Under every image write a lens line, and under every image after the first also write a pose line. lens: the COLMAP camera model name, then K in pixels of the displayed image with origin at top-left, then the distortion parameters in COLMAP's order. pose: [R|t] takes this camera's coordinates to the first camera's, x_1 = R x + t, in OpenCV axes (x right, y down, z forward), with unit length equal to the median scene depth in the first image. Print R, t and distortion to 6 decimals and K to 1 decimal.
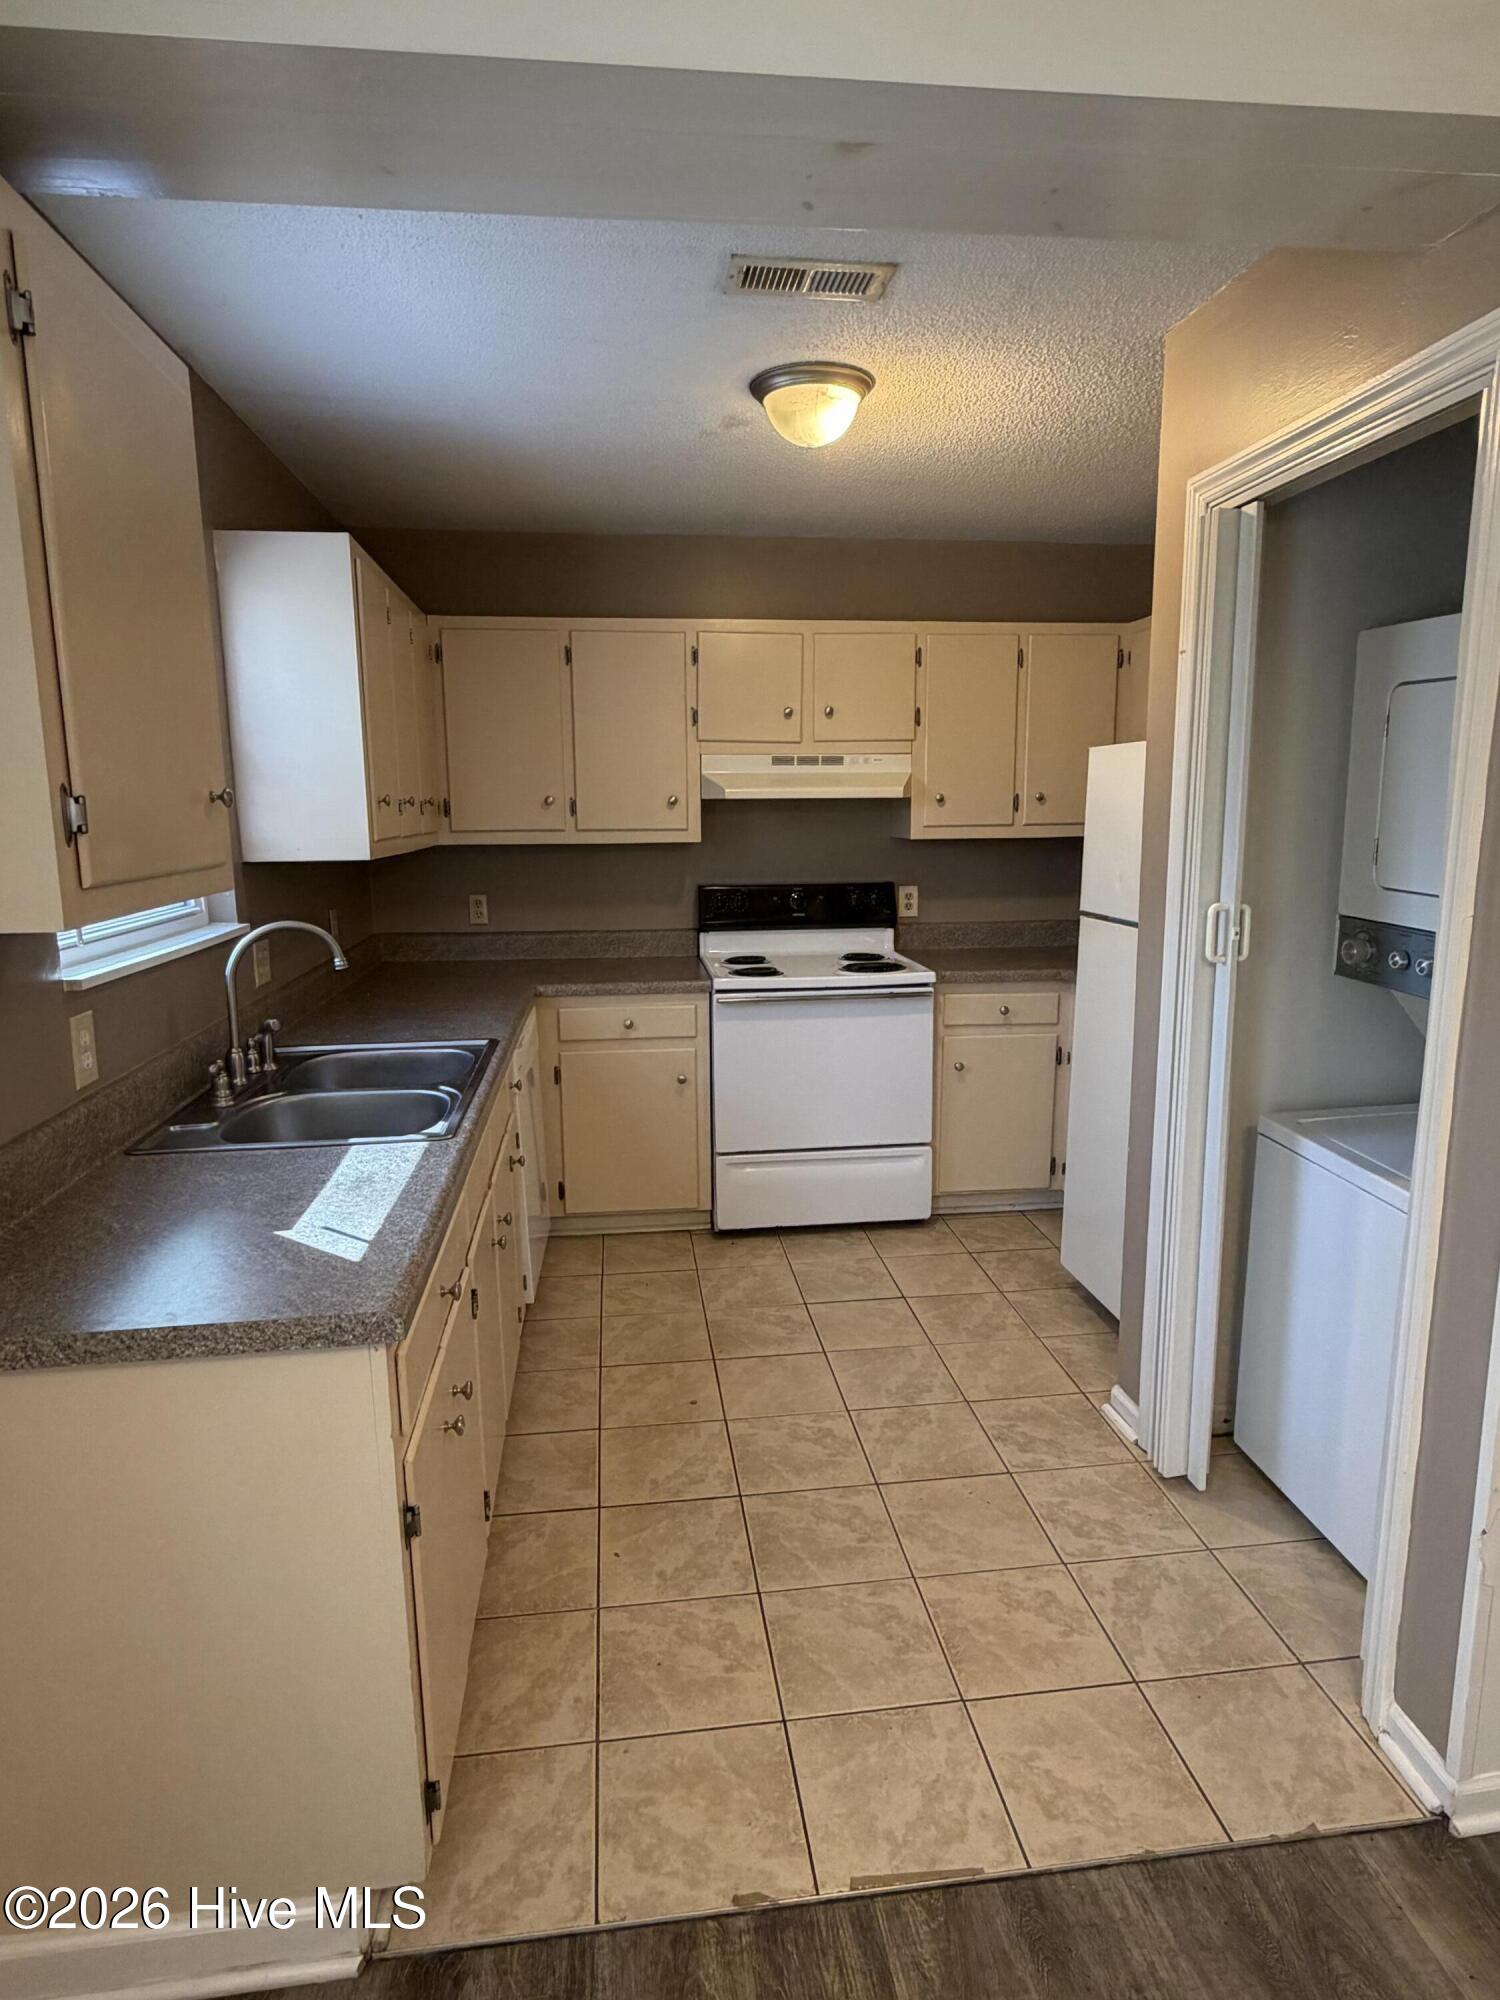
lens RADIAL K [[1108.9, 0, 750.0], [0, 1108.9, 1000.0], [0, 0, 1]] dist [0.000881, -0.000149]
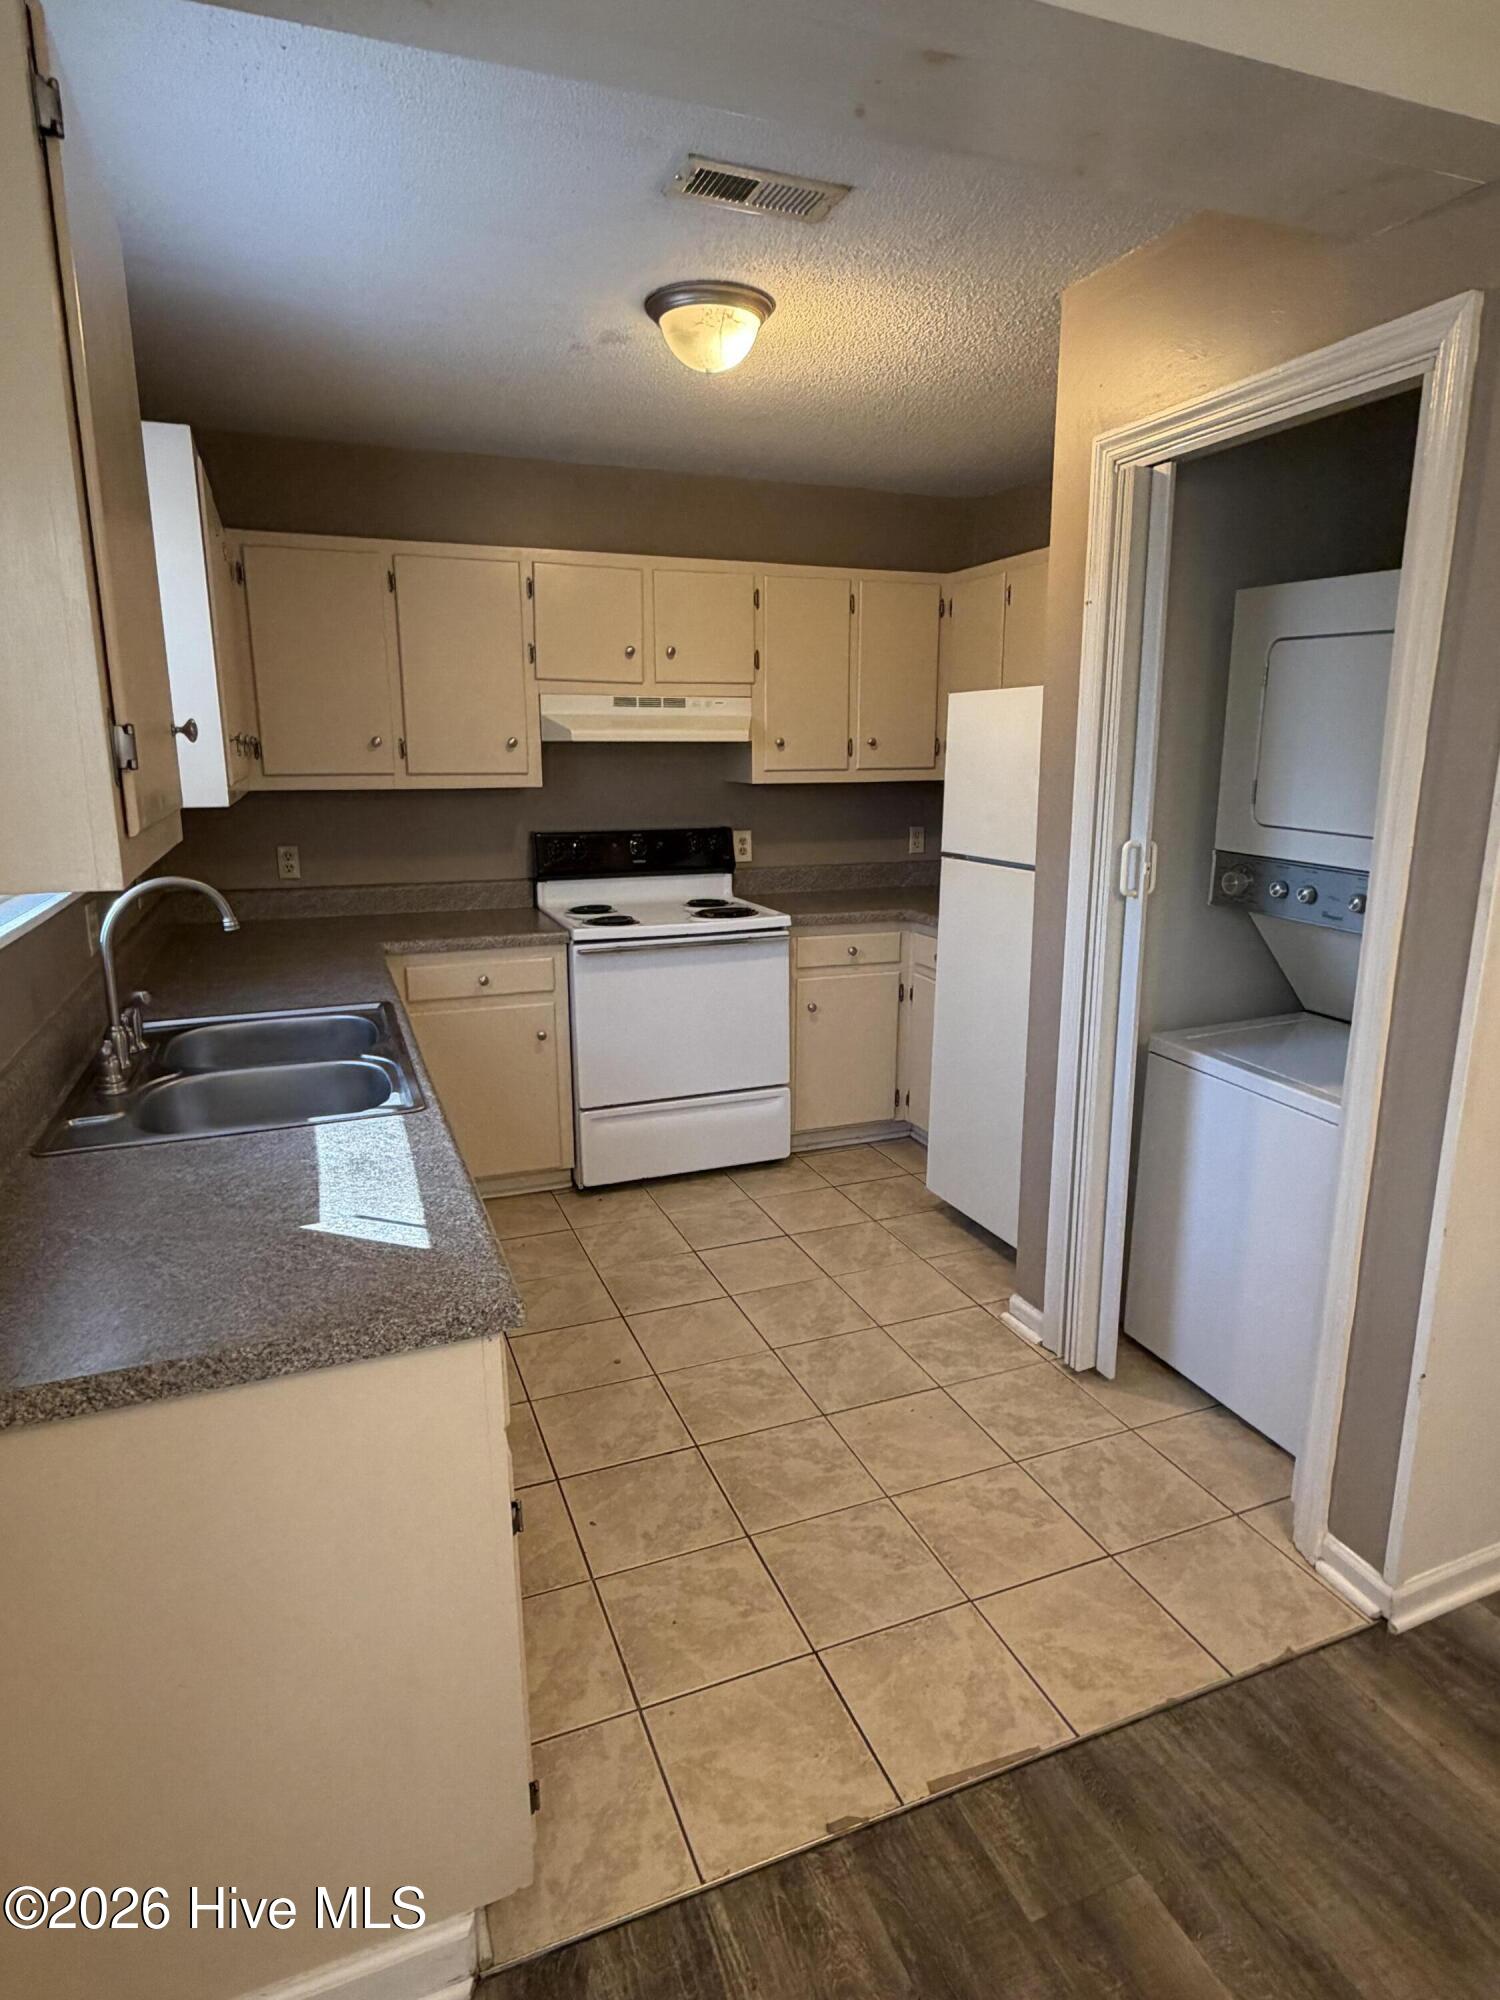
lens RADIAL K [[1108.9, 0, 750.0], [0, 1108.9, 1000.0], [0, 0, 1]] dist [0.000881, -0.000149]
pose [[0.967688, -0.049623, 0.247220, -0.204159], [0.038176, 0.997975, 0.050883, -0.001936], [-0.249244, -0.039801, 0.967622, 0.042698]]
